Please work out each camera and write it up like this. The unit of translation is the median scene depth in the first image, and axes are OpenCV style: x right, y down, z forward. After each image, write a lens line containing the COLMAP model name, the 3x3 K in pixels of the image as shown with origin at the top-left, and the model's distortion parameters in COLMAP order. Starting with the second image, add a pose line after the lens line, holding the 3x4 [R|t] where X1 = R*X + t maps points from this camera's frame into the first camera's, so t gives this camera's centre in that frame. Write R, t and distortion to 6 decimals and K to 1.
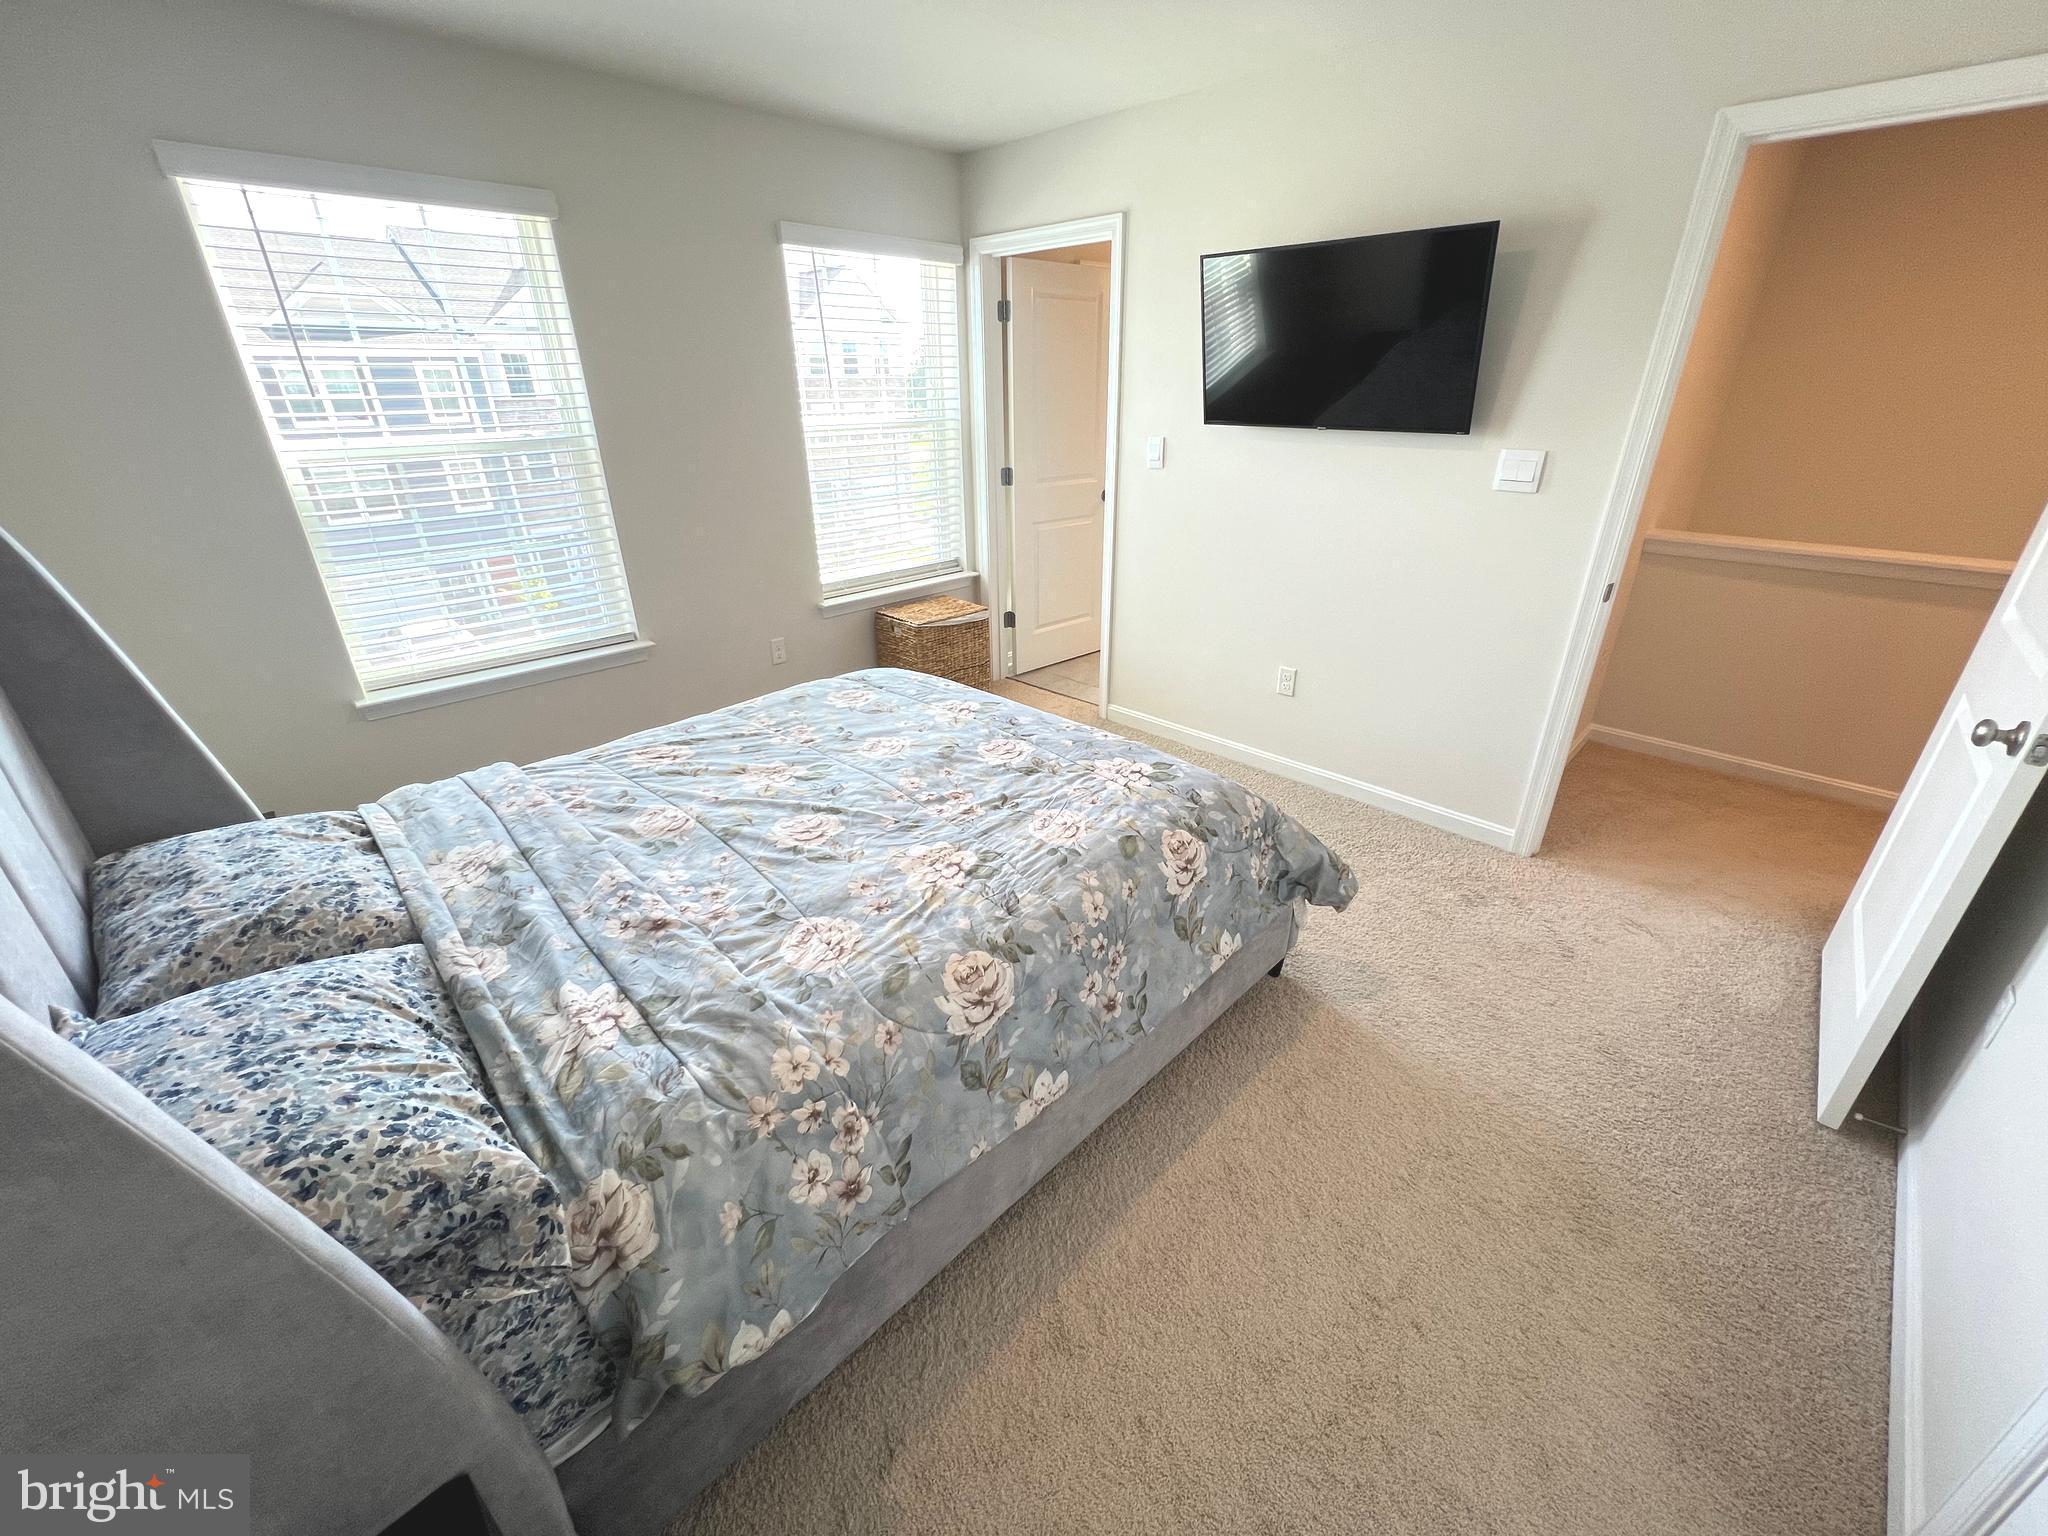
lens RADIAL K [[822.4, 0, 1018.7], [0, 822.4, 769.1], [0, 0, 1]] dist [-0.002467, -0.001001]
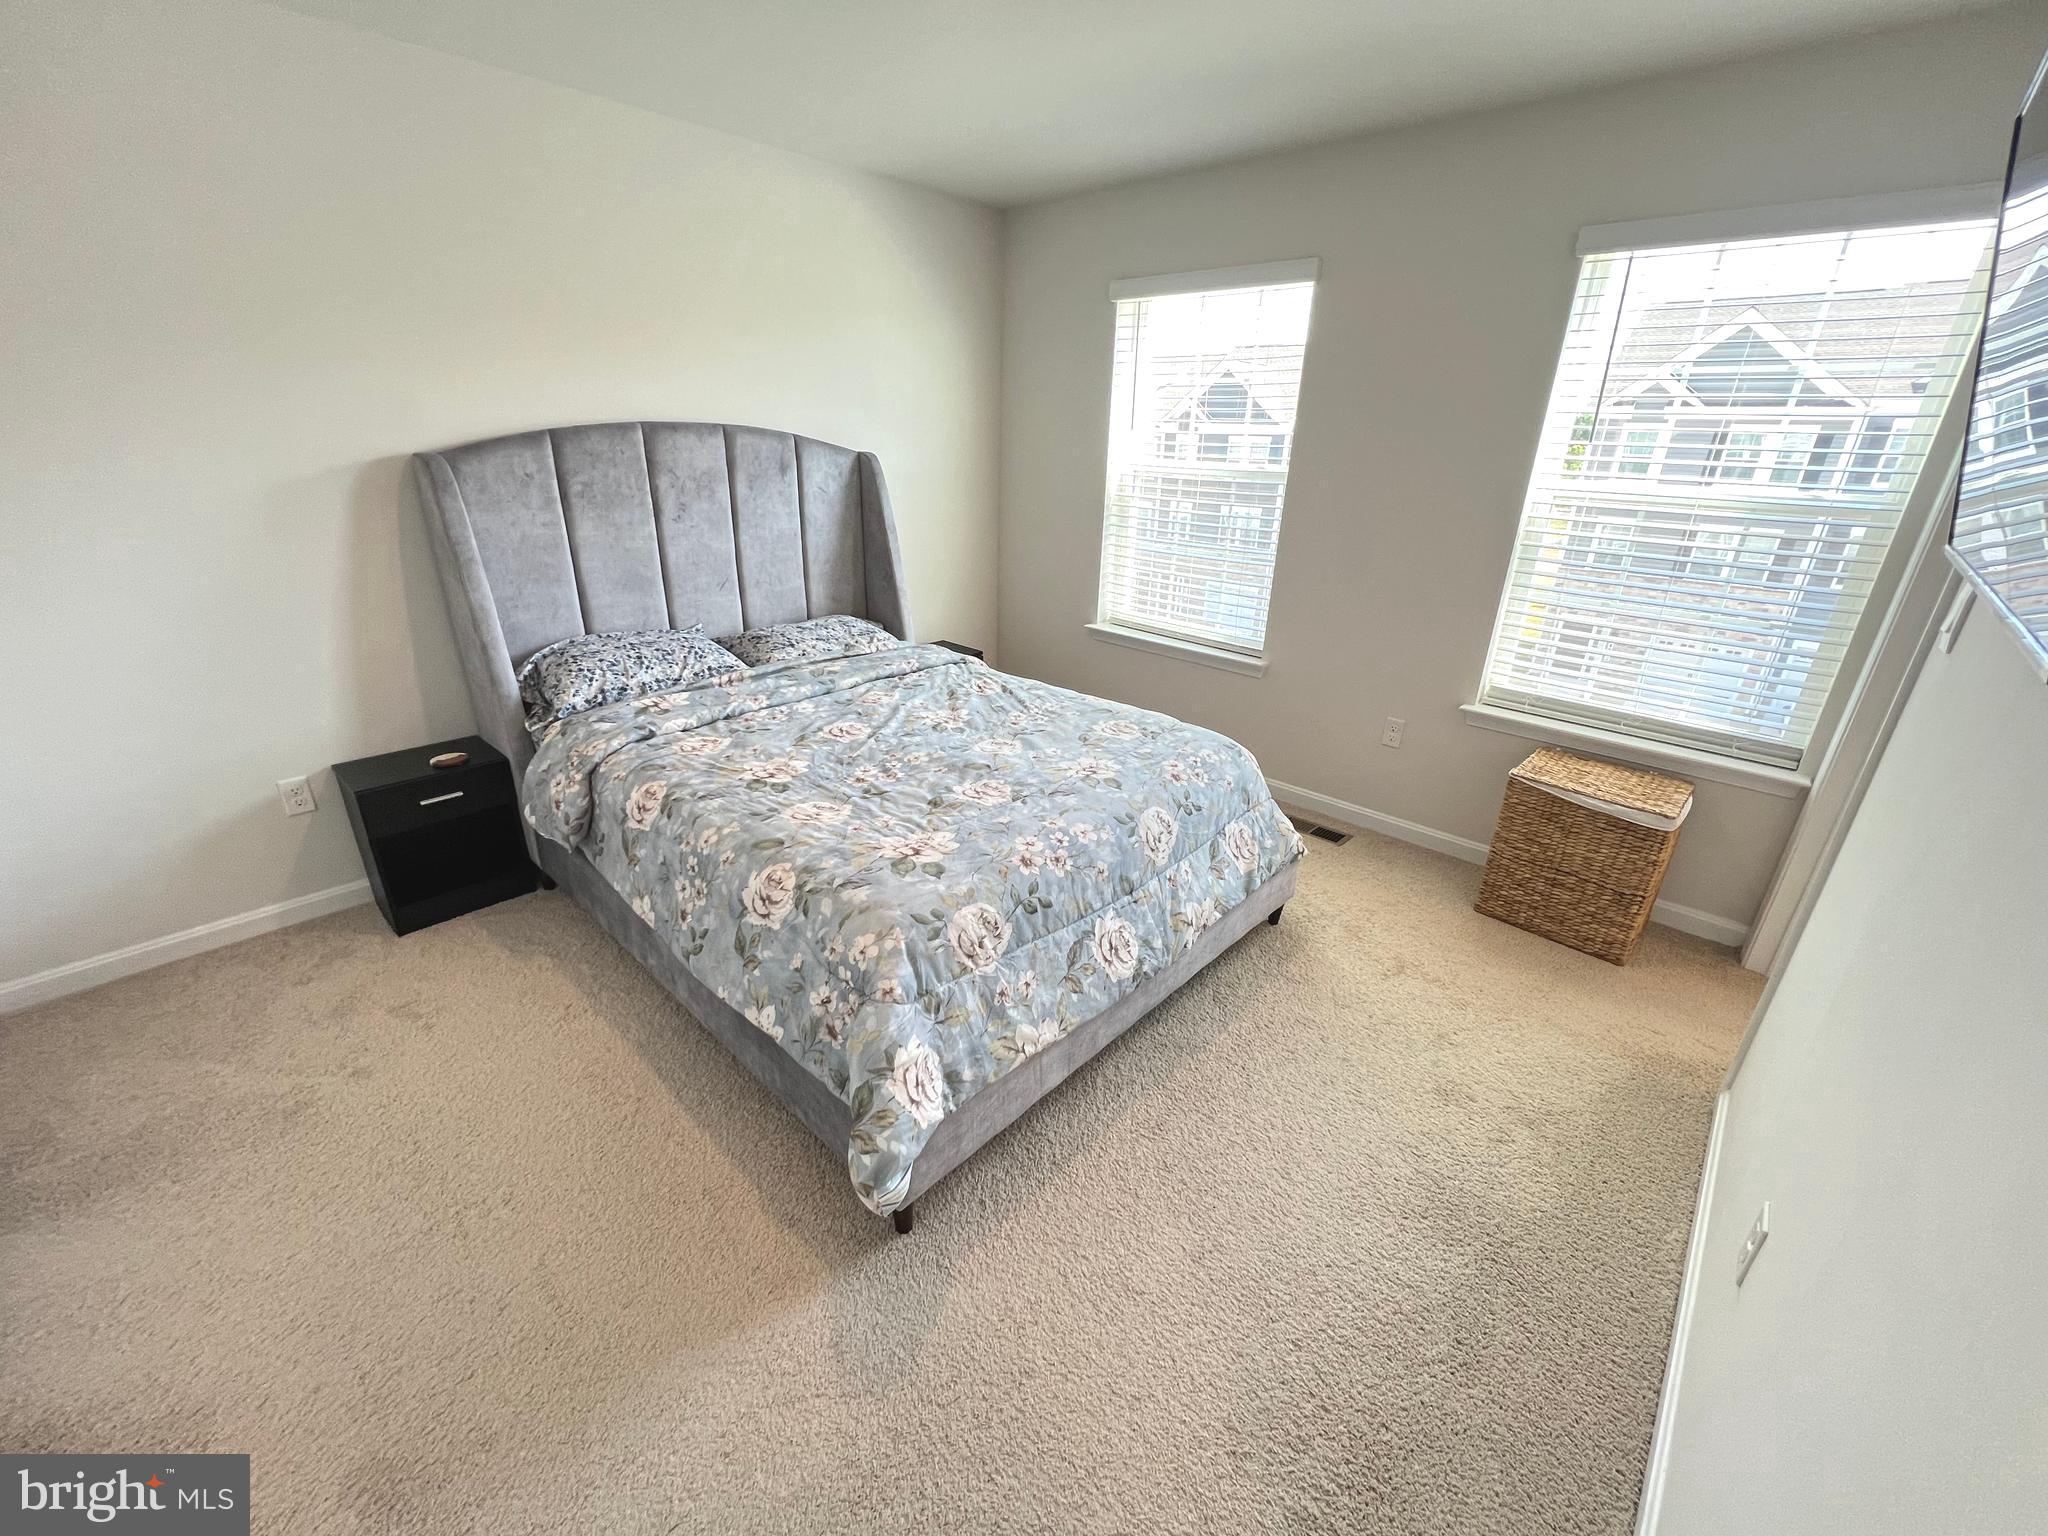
lens RADIAL K [[822.4, 0, 1021.0], [0, 822.4, 764.6], [0, 0, 1]] dist [-0.002467, -0.001001]
pose [[0.030389, 0.390704, -0.920015, 0.896810], [-0.448048, 0.828111, 0.336876, -0.409873], [0.893493, 0.401974, 0.200220, 0.863848]]
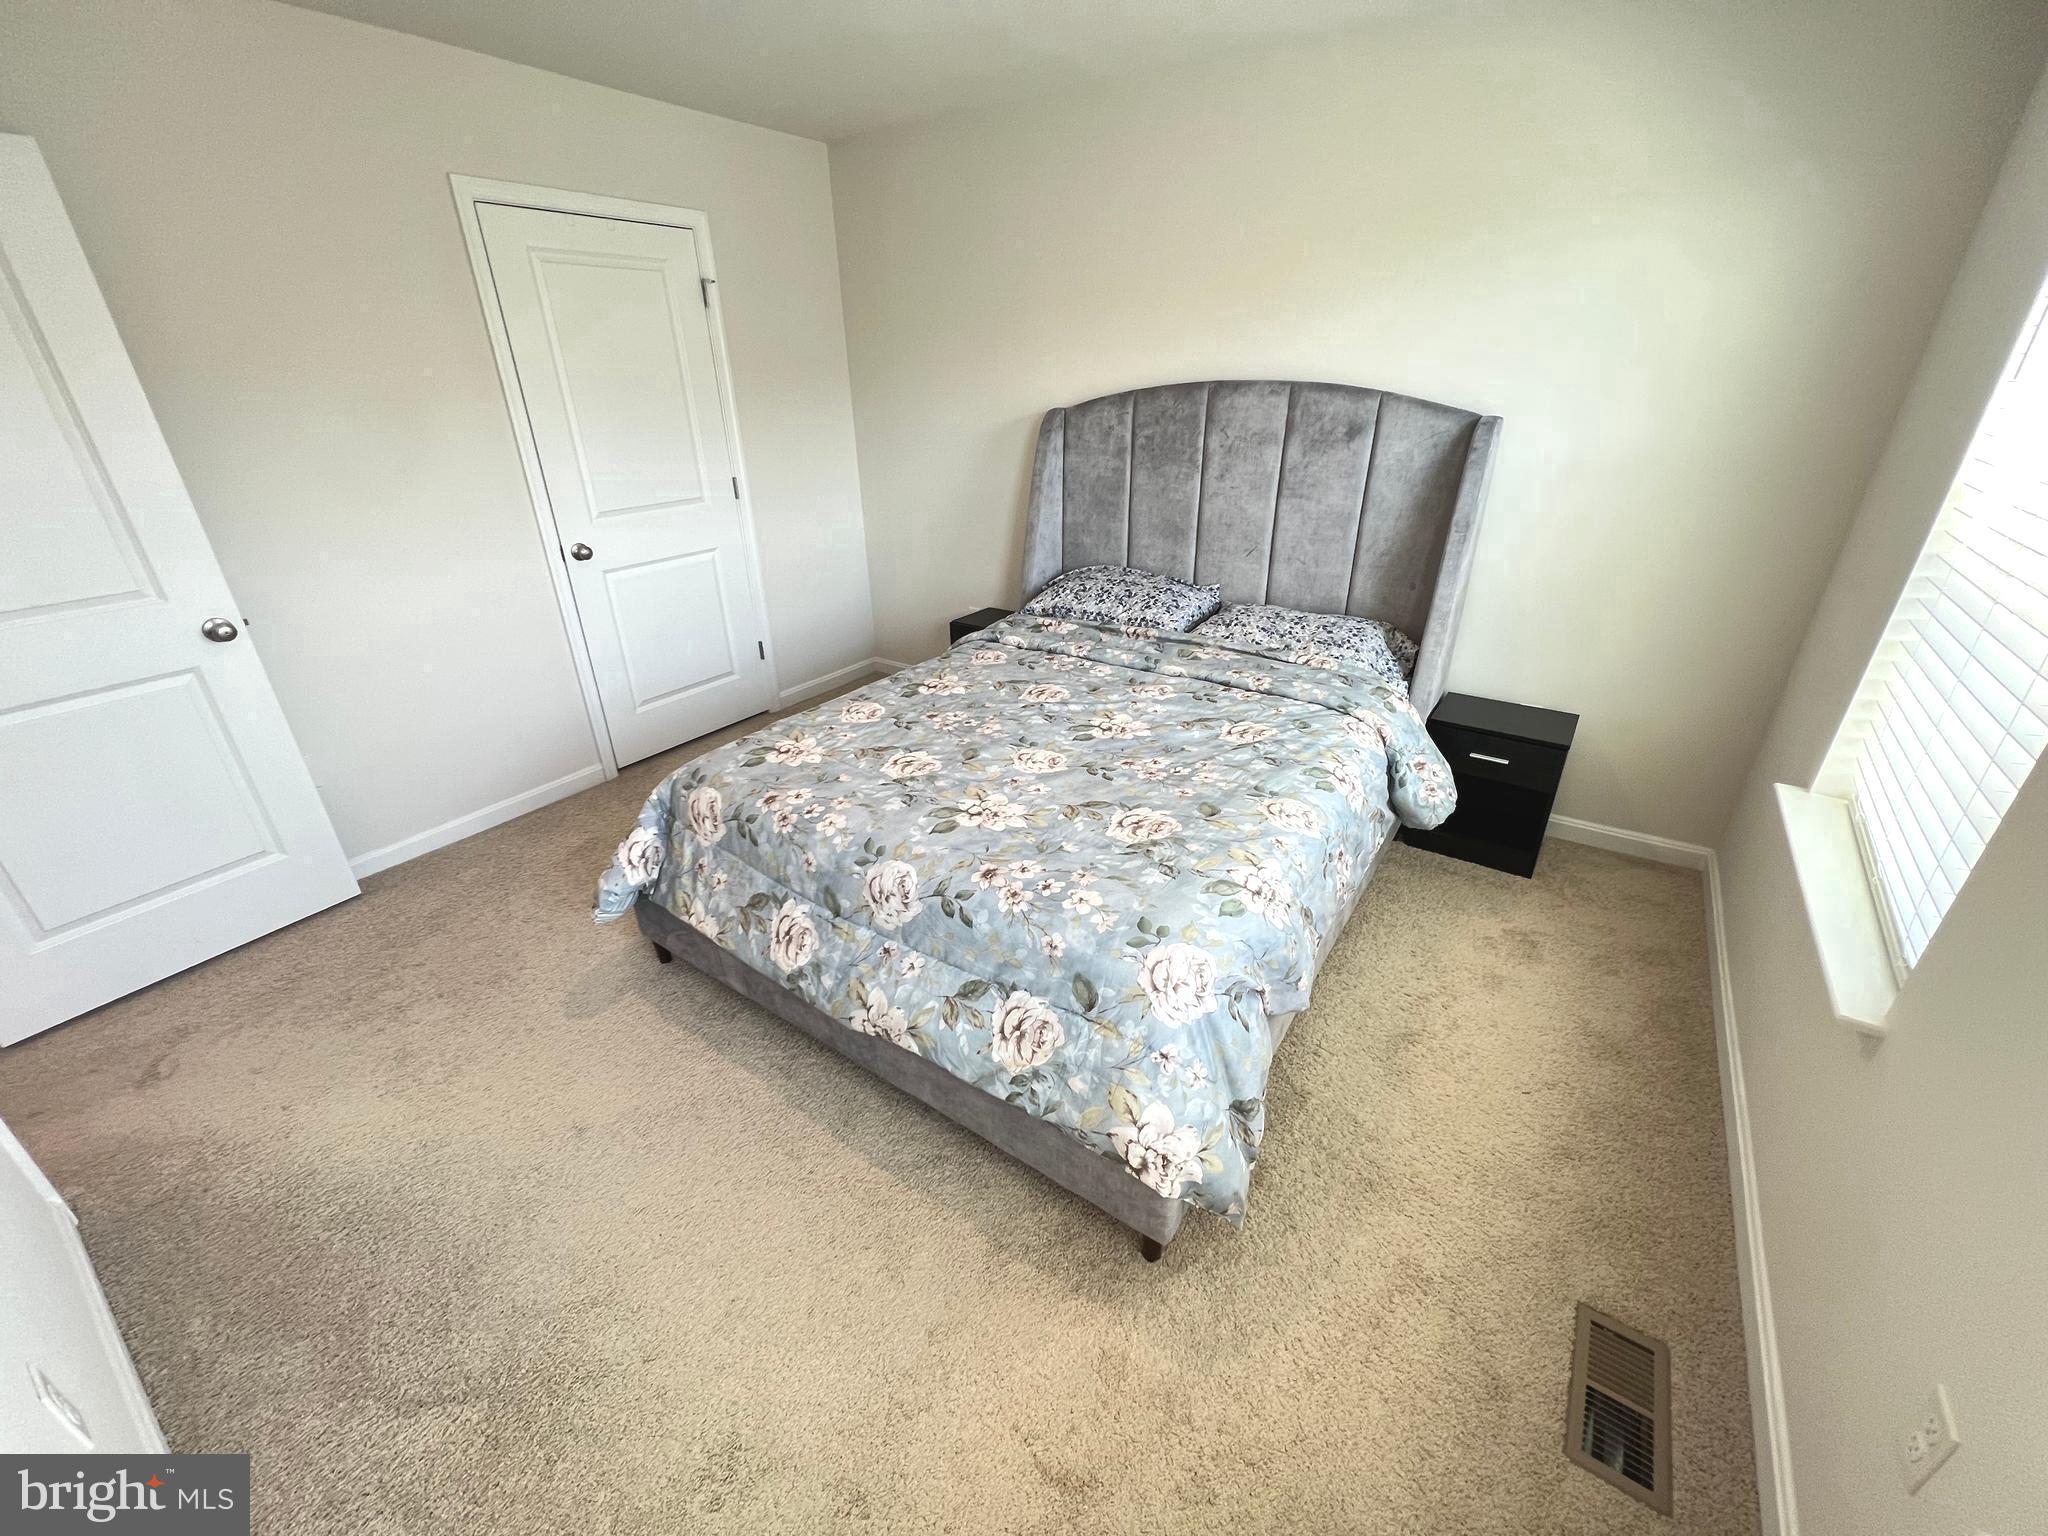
lens RADIAL K [[822.4, 0, 1027.0], [0, 822.4, 766.6], [0, 0, 1]] dist [-0.002467, -0.001001]
pose [[-0.983393, 0.099738, -0.151625, -0.002674], [-0.055592, 0.629757, 0.774800, -0.803034], [0.172764, 0.770363, -0.613754, 1.676436]]
